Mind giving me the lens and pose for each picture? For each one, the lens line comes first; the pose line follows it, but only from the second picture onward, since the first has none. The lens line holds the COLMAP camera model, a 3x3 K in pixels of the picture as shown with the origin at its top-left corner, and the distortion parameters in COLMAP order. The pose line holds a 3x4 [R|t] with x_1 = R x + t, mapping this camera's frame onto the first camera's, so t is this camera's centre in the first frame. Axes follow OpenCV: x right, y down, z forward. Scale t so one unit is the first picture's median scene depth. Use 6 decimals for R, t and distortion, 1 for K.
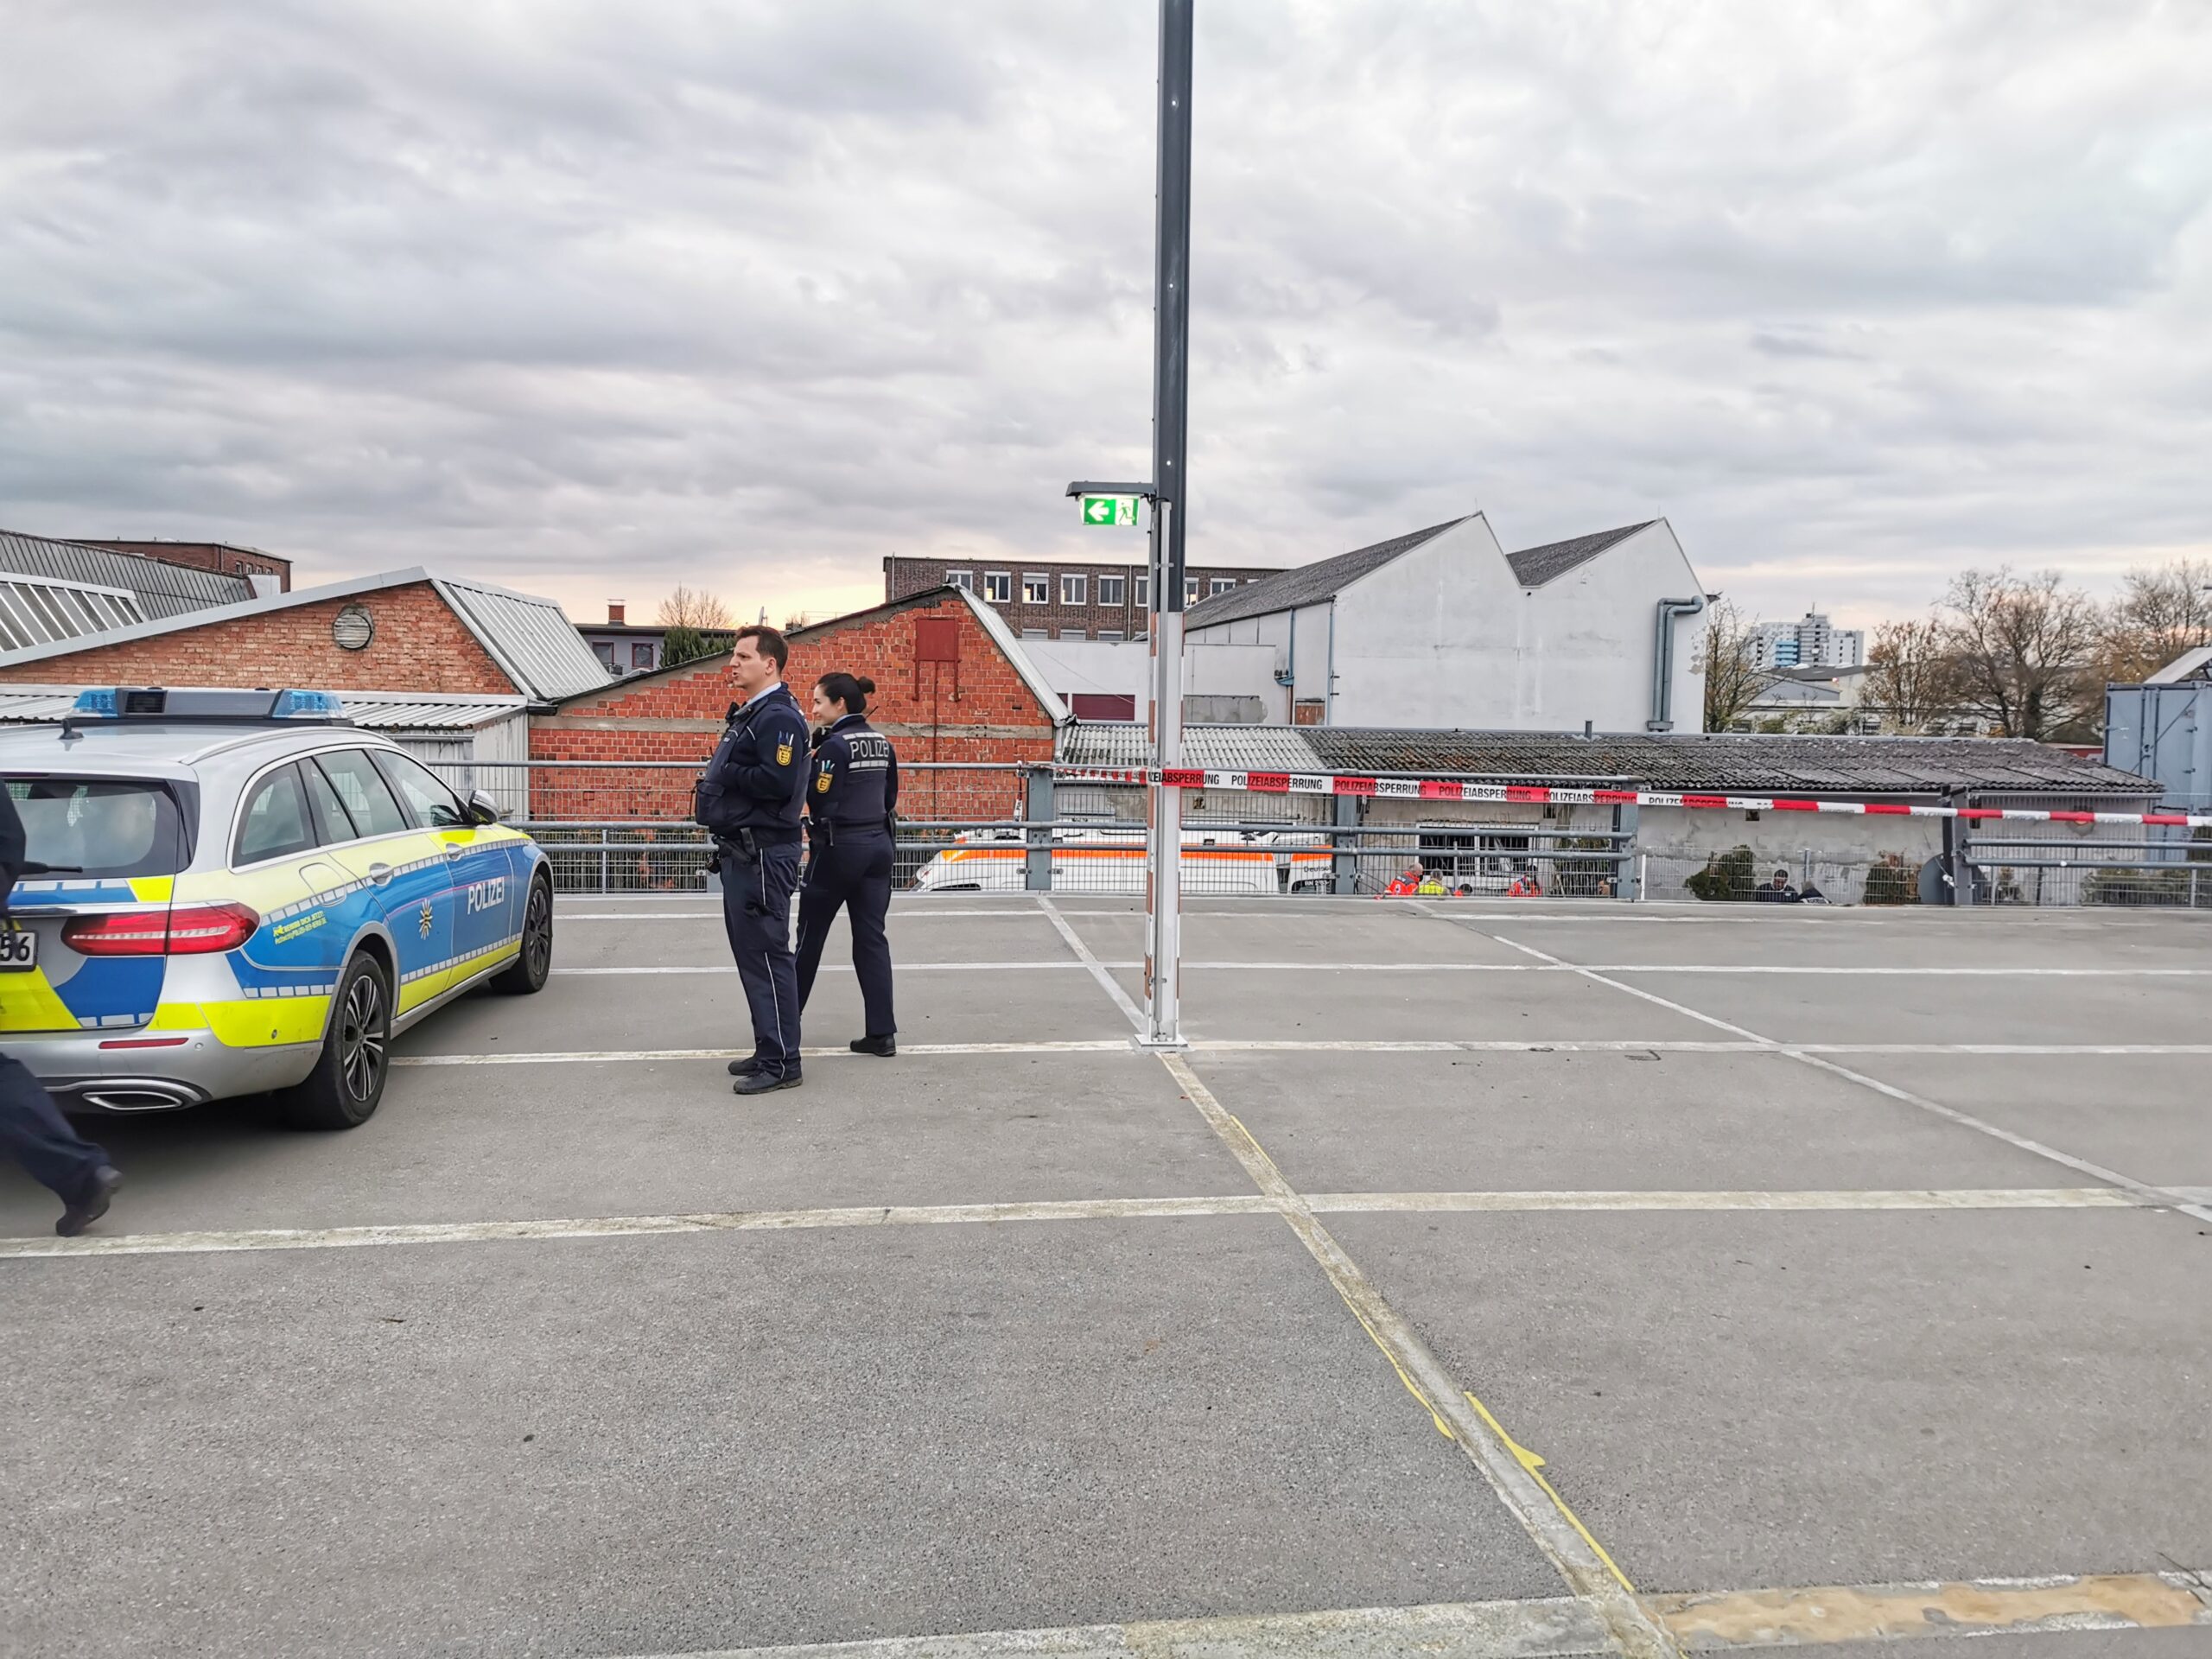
lens RADIAL K [[1674.5, 0, 1106.0], [0, 1674.5, 829.5], [0, 0, 1]] dist [0.072303, -0.086716]
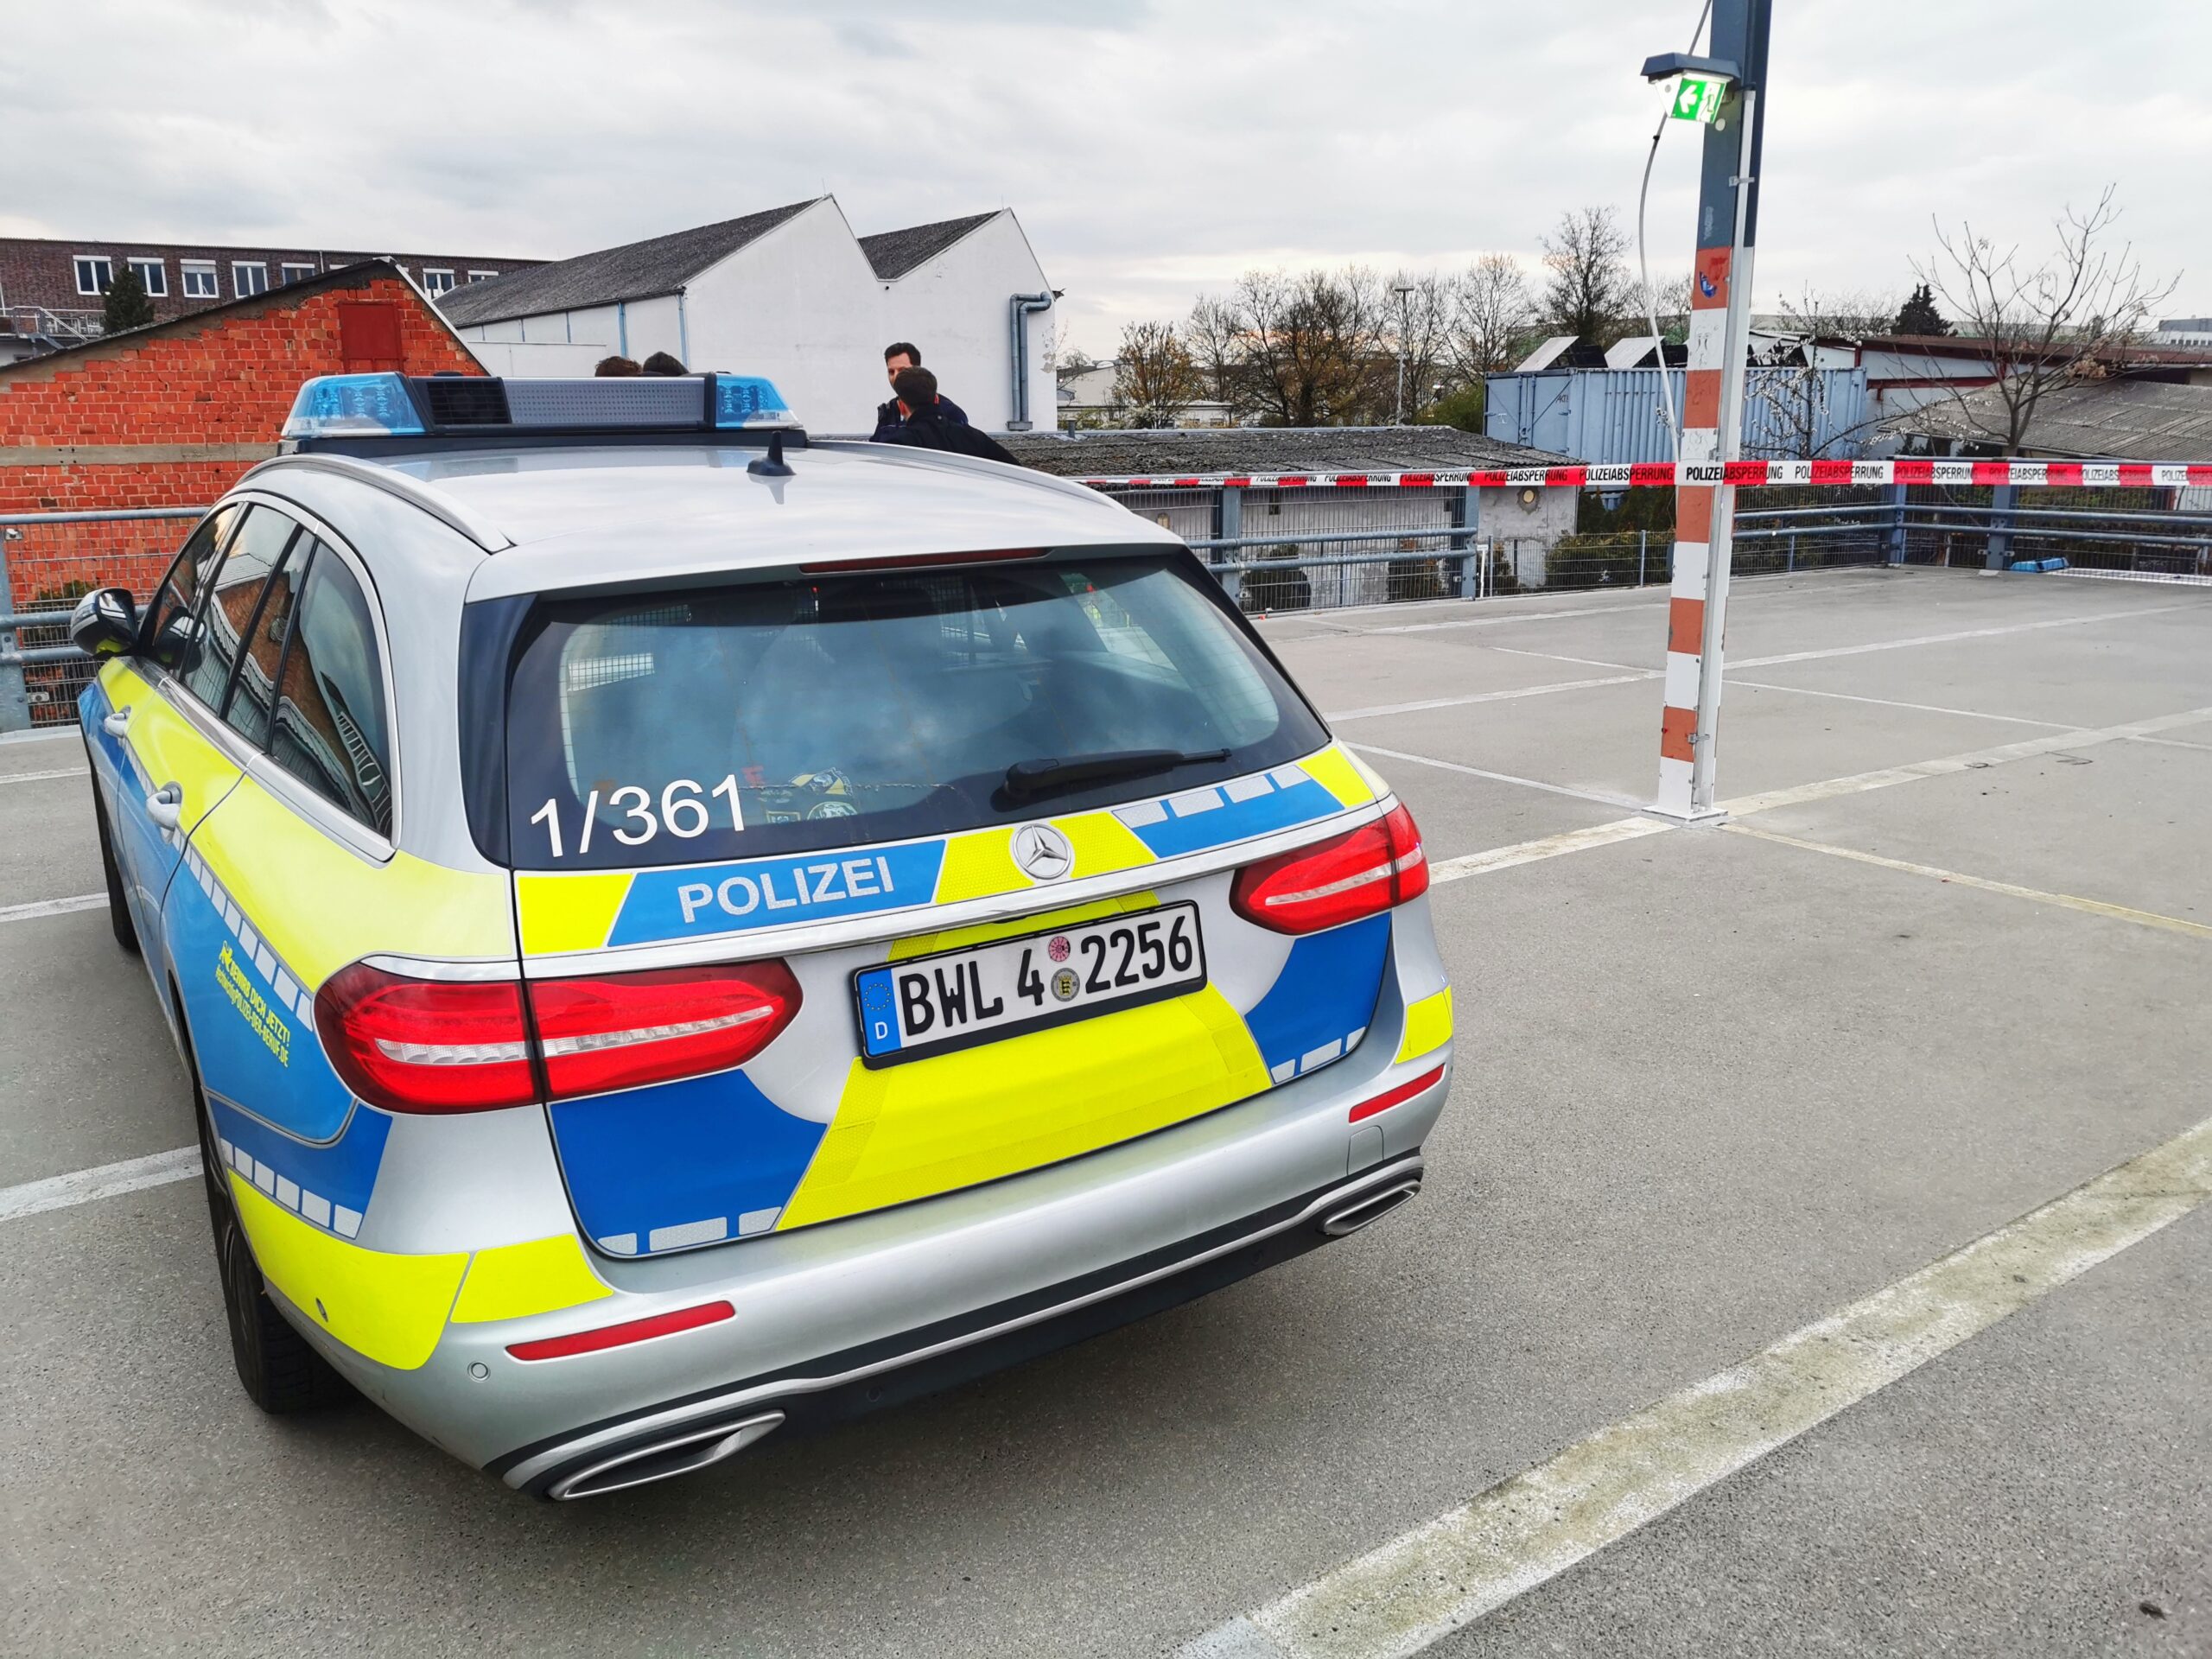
lens RADIAL K [[1675.1, 0, 1111.7], [0, 1675.1, 813.1], [0, 0, 1]] dist [0.062607, -0.085269]
pose [[0.892593, -0.129024, 0.432008, -0.162411], [0.059143, 0.983406, 0.171507, -0.007765], [-0.446968, -0.127536, 0.885412, 0.120431]]
